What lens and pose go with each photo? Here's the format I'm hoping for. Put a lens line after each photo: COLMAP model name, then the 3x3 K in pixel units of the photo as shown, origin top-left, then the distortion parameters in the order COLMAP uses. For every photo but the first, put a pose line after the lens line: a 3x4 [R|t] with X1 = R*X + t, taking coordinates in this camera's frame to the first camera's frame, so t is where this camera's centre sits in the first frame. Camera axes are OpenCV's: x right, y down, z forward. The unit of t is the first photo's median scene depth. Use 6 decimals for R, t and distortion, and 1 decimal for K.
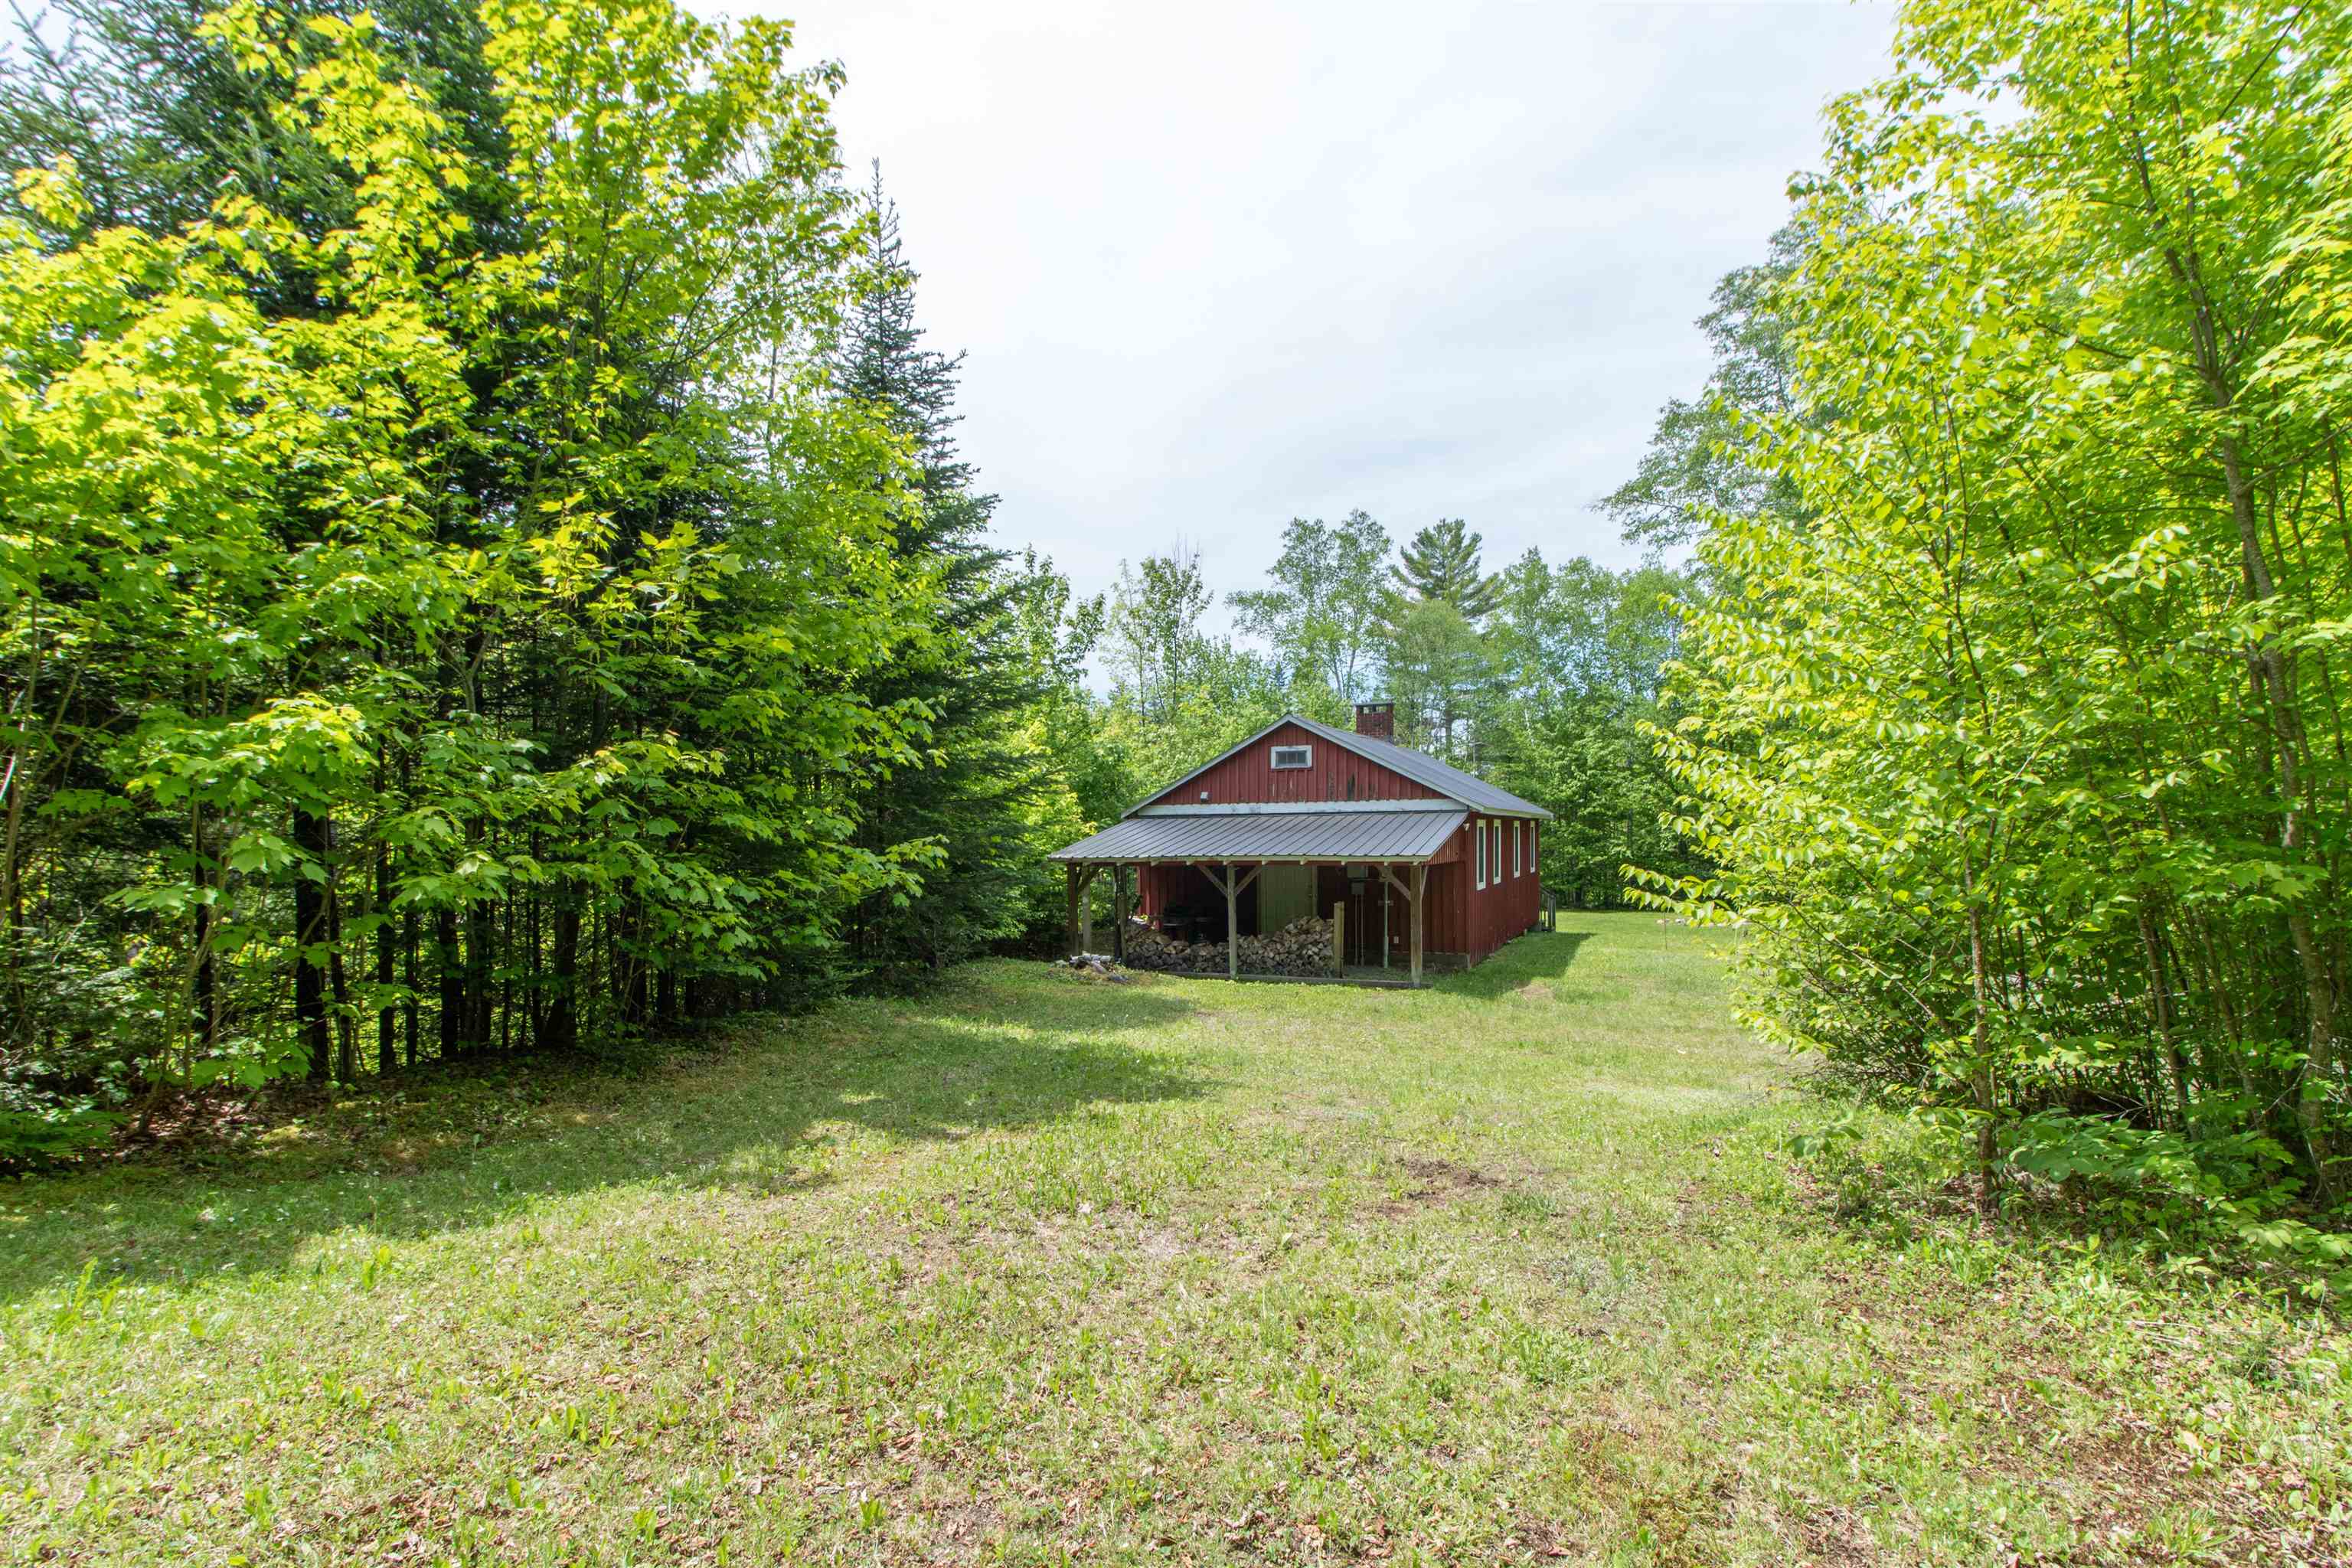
lens RADIAL K [[1106.0, 0, 1122.8], [0, 1106.0, 855.3], [0, 0, 1]] dist [-0.003384, 0.002243]
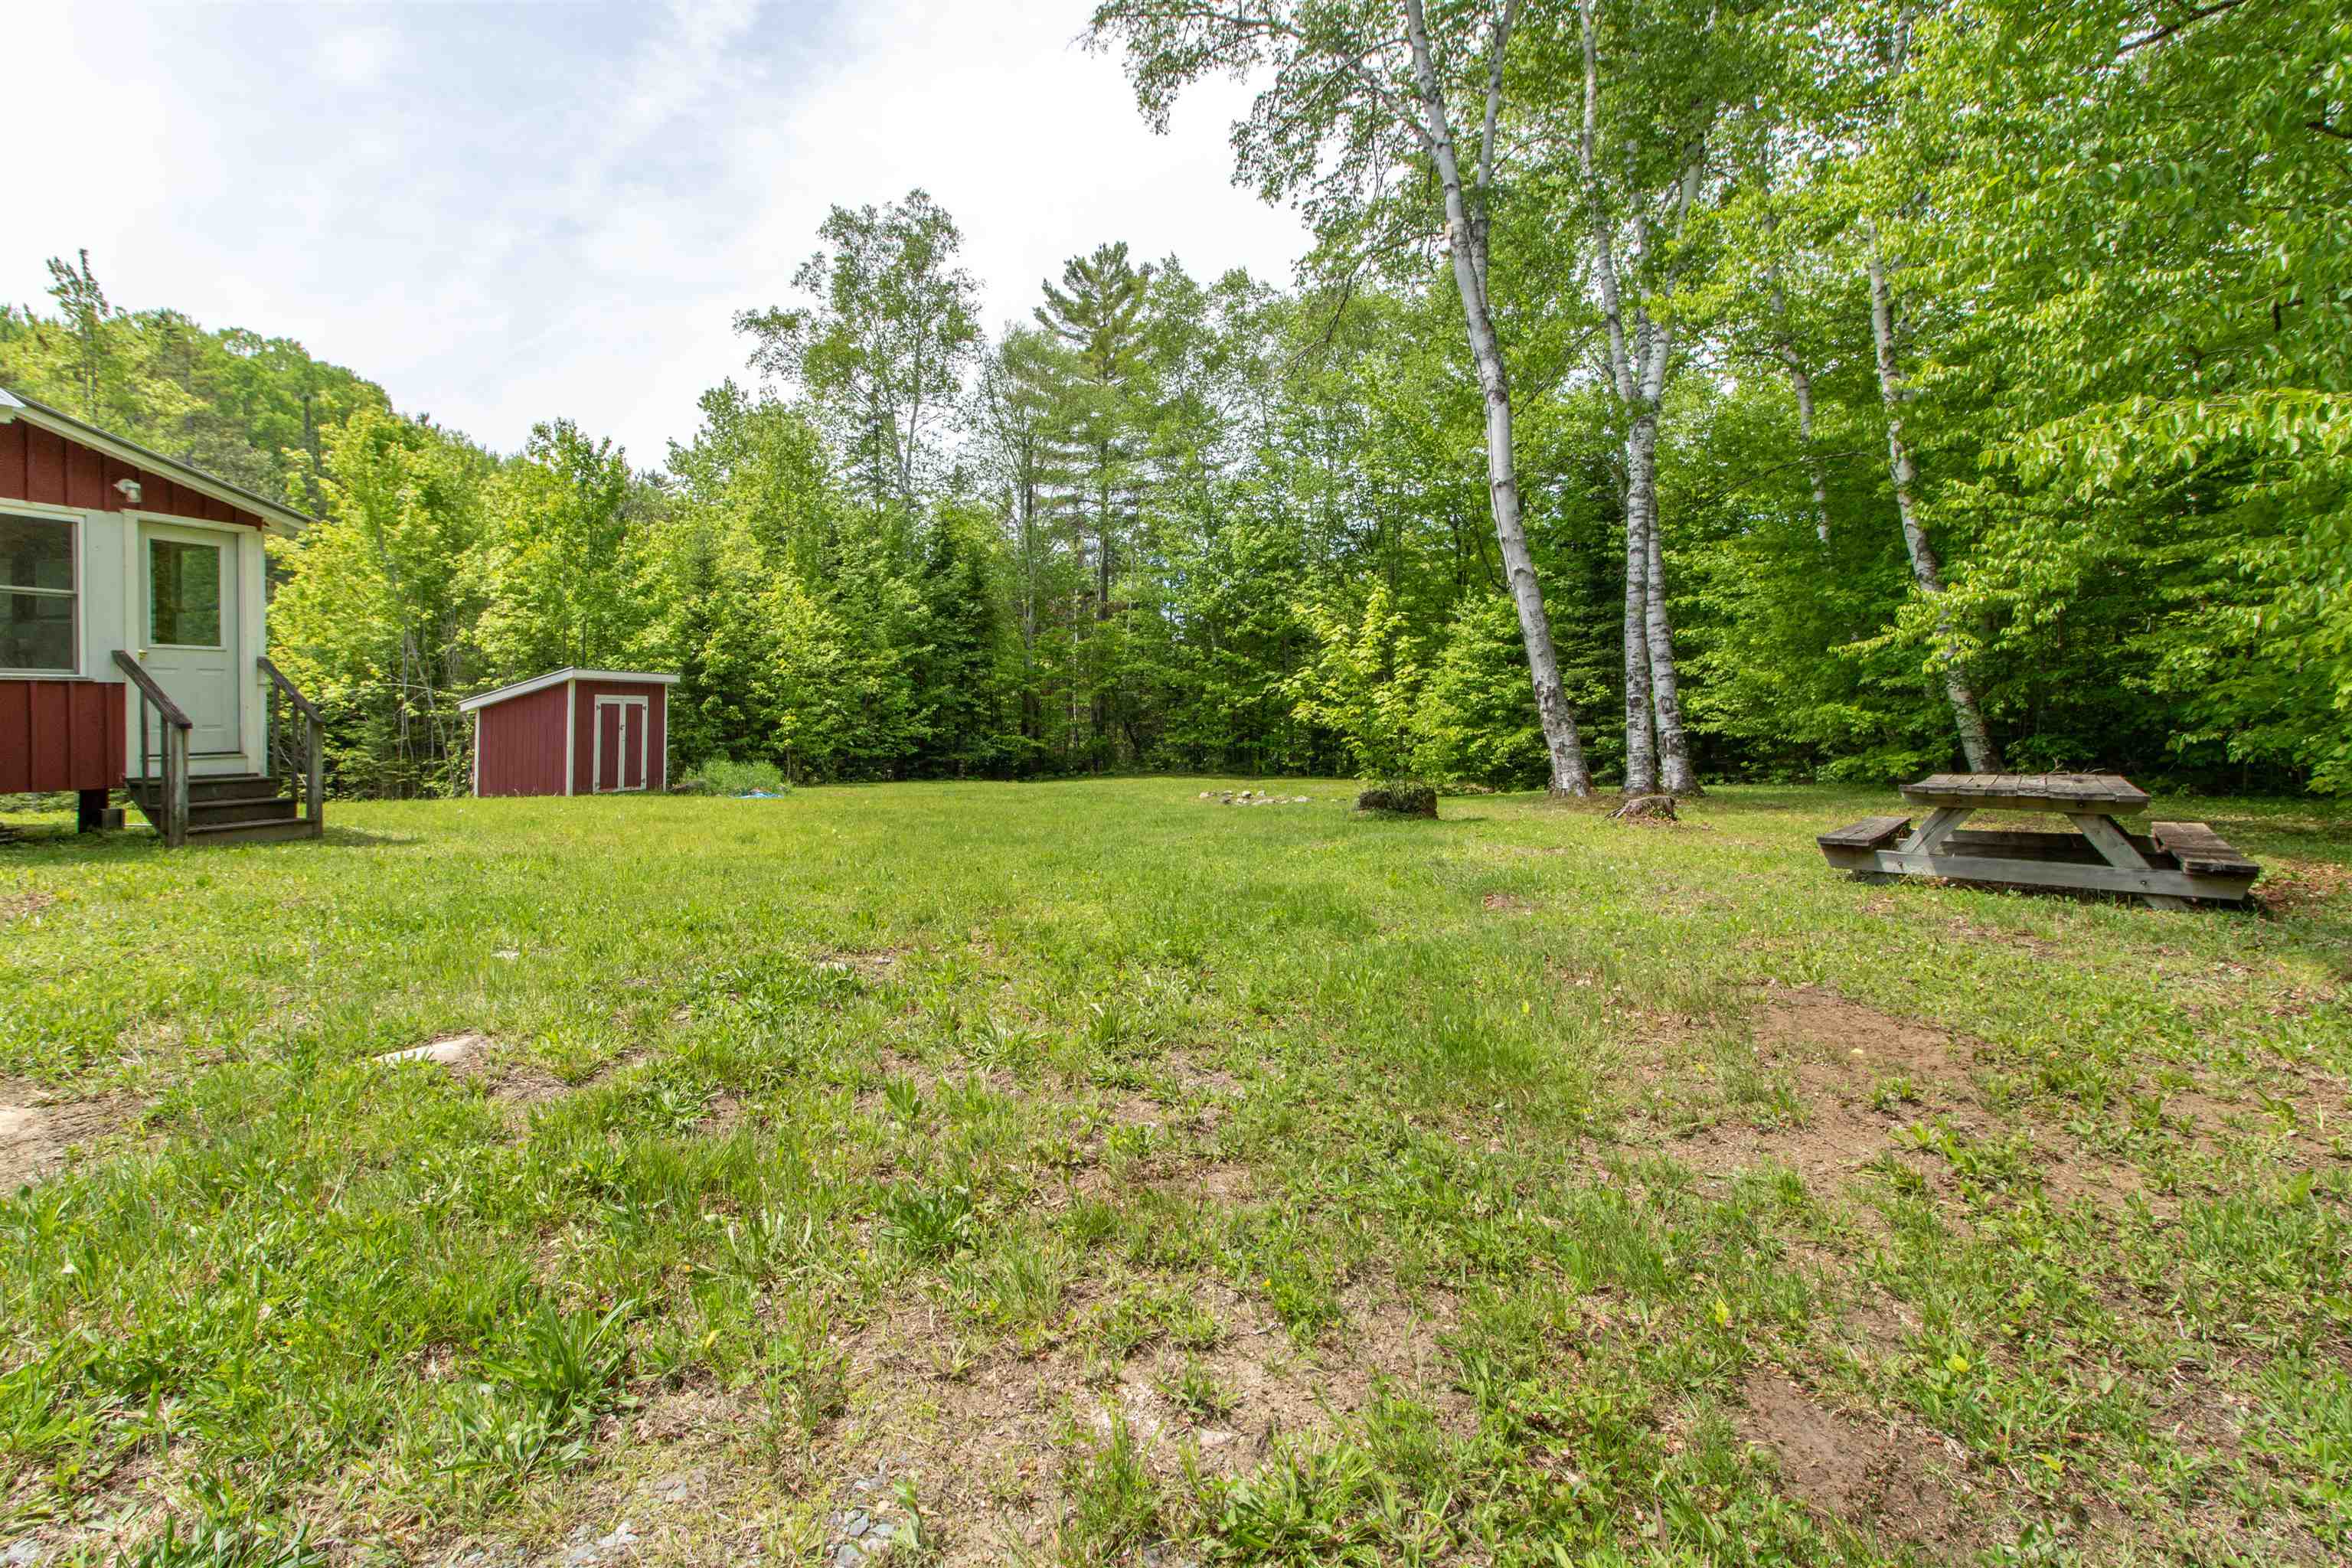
lens RADIAL K [[1106.0, 0, 1098.9], [0, 1106.0, 715.8], [0, 0, 1]] dist [-0.003384, 0.002243]
pose [[0.998019, 0.001973, 0.062877, 0.276300], [-0.001352, 0.999950, -0.009916, 0.017473], [-0.062894, 0.009811, 0.997972, 0.310952]]
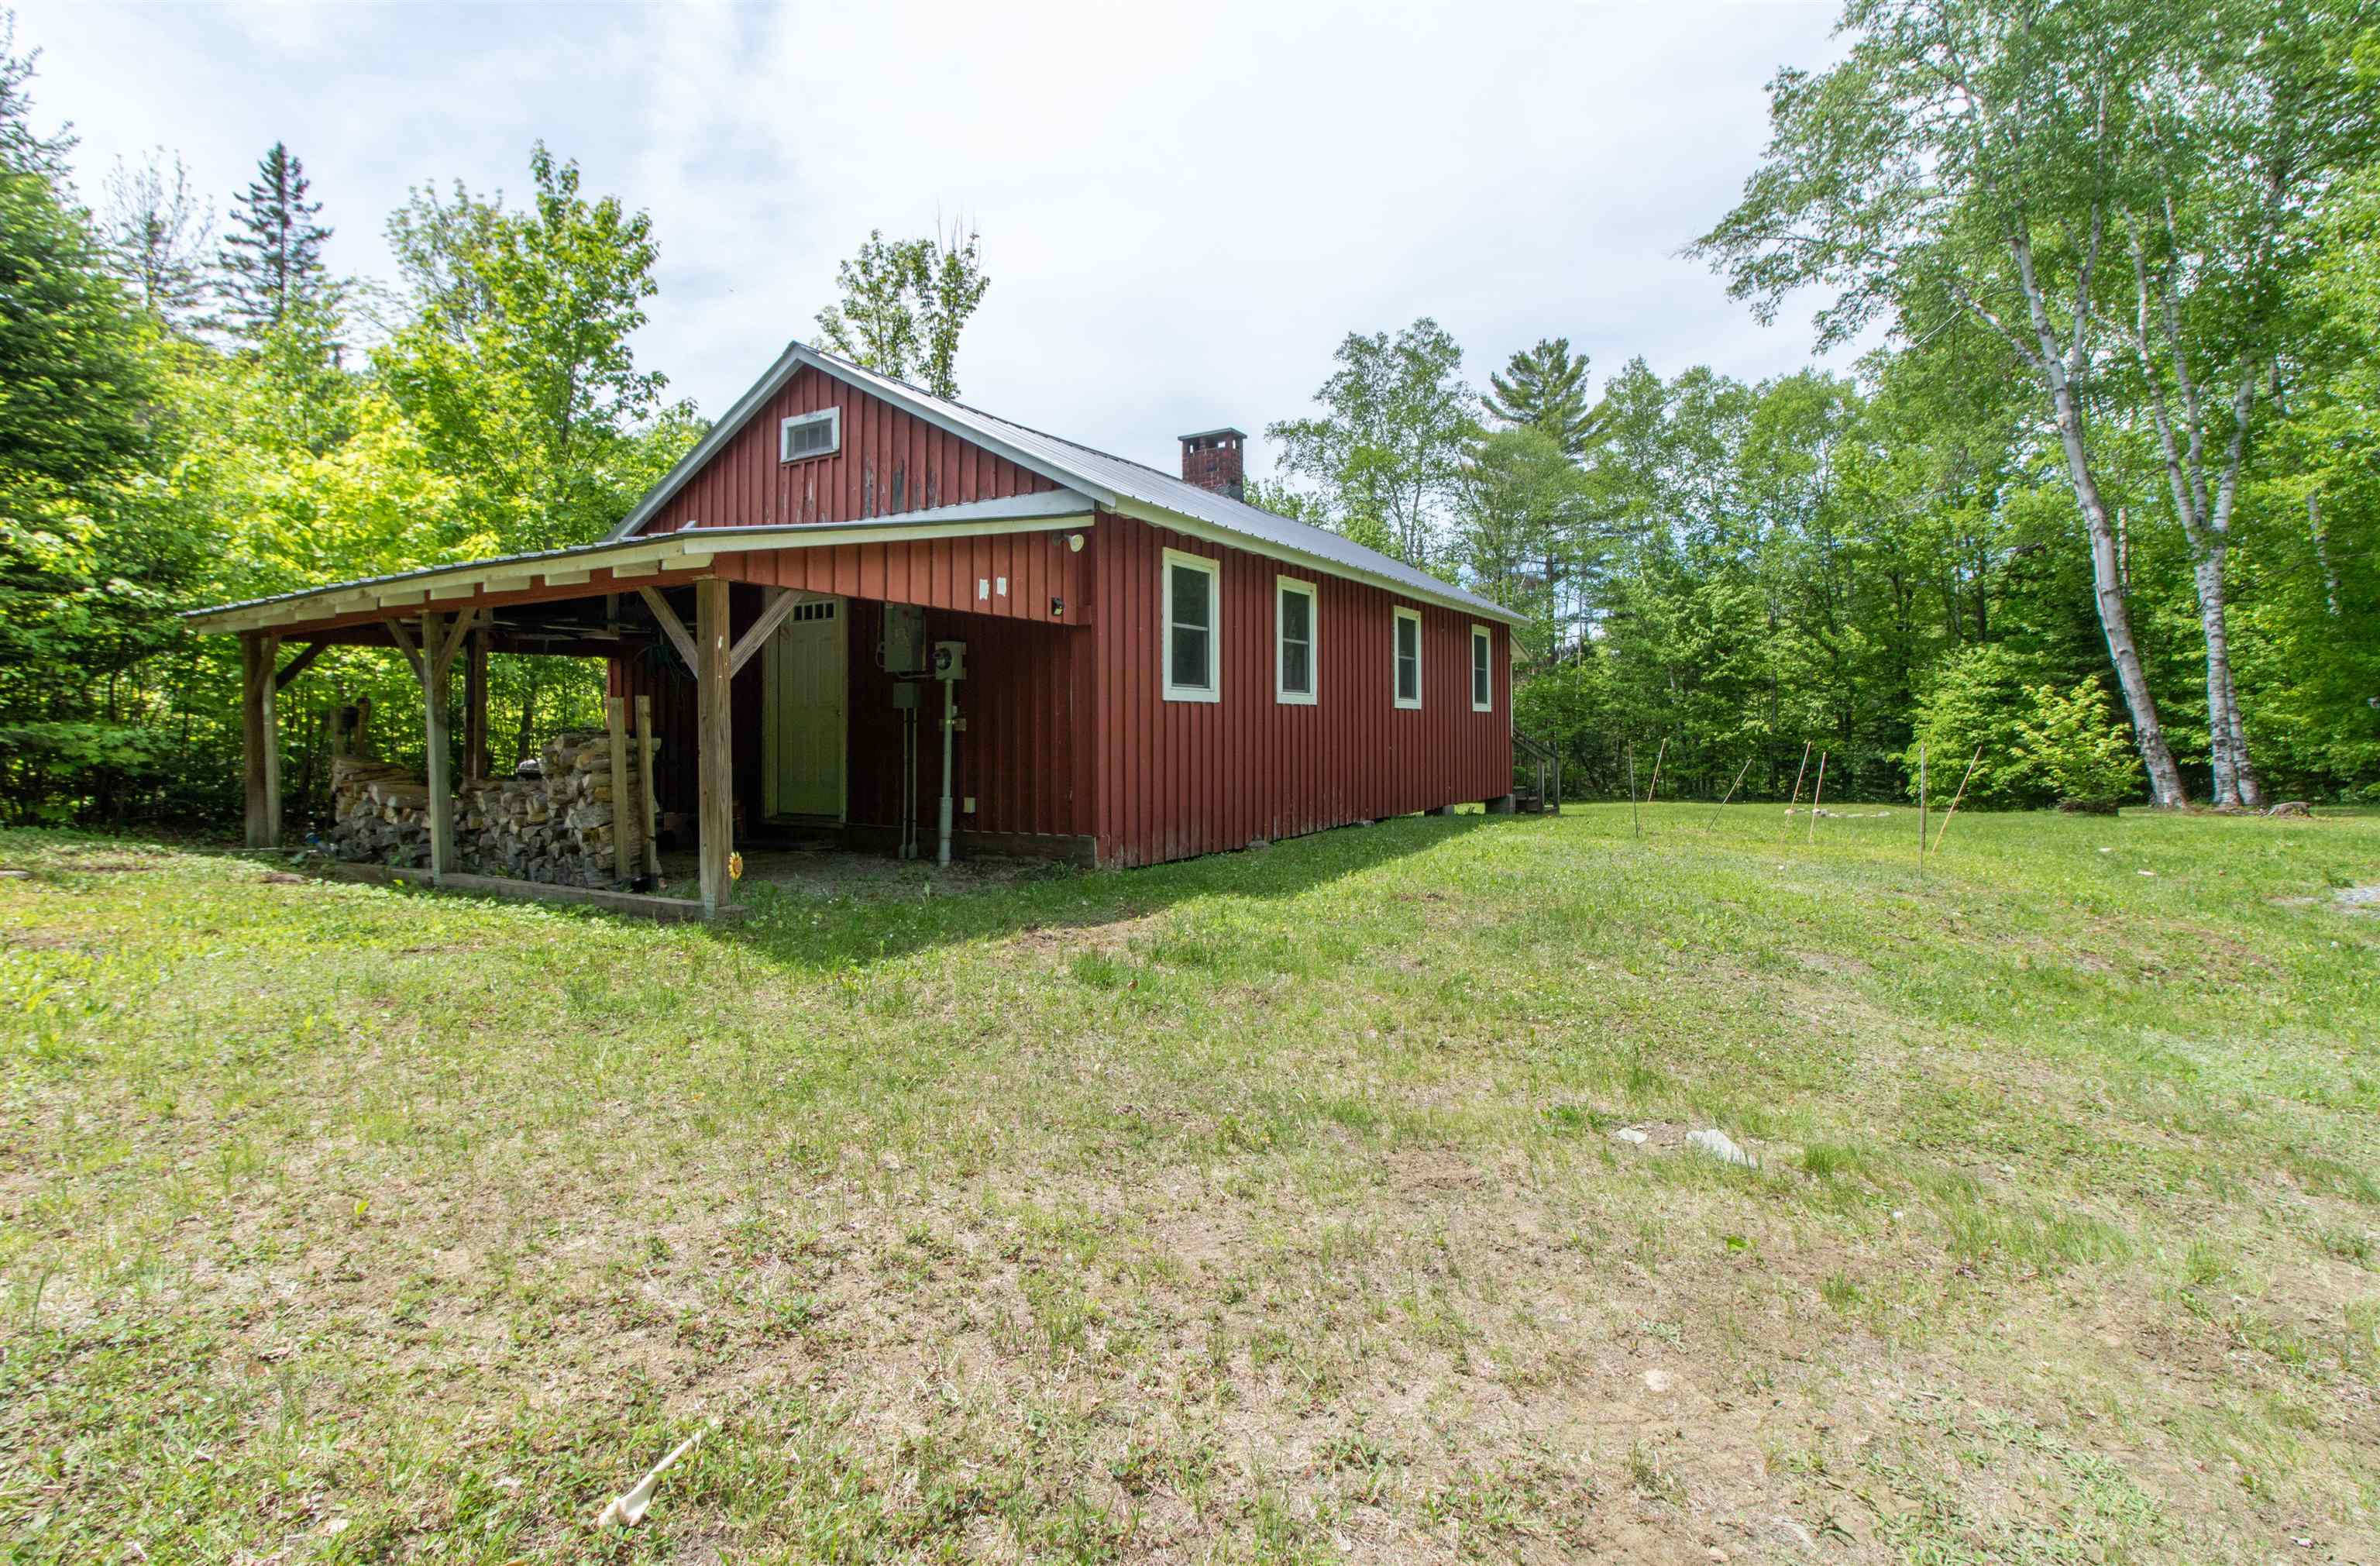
lens RADIAL K [[1118.7, 0, 1187.9], [0, 1118.7, 707.1], [0, 0, 1]] dist [0.002795, -0.000709]
pose [[0.995930, -0.005008, -0.089996, 0.109001], [0.000981, 0.998998, -0.044741, 0.016364], [0.090130, 0.044471, 0.994937, 0.157132]]
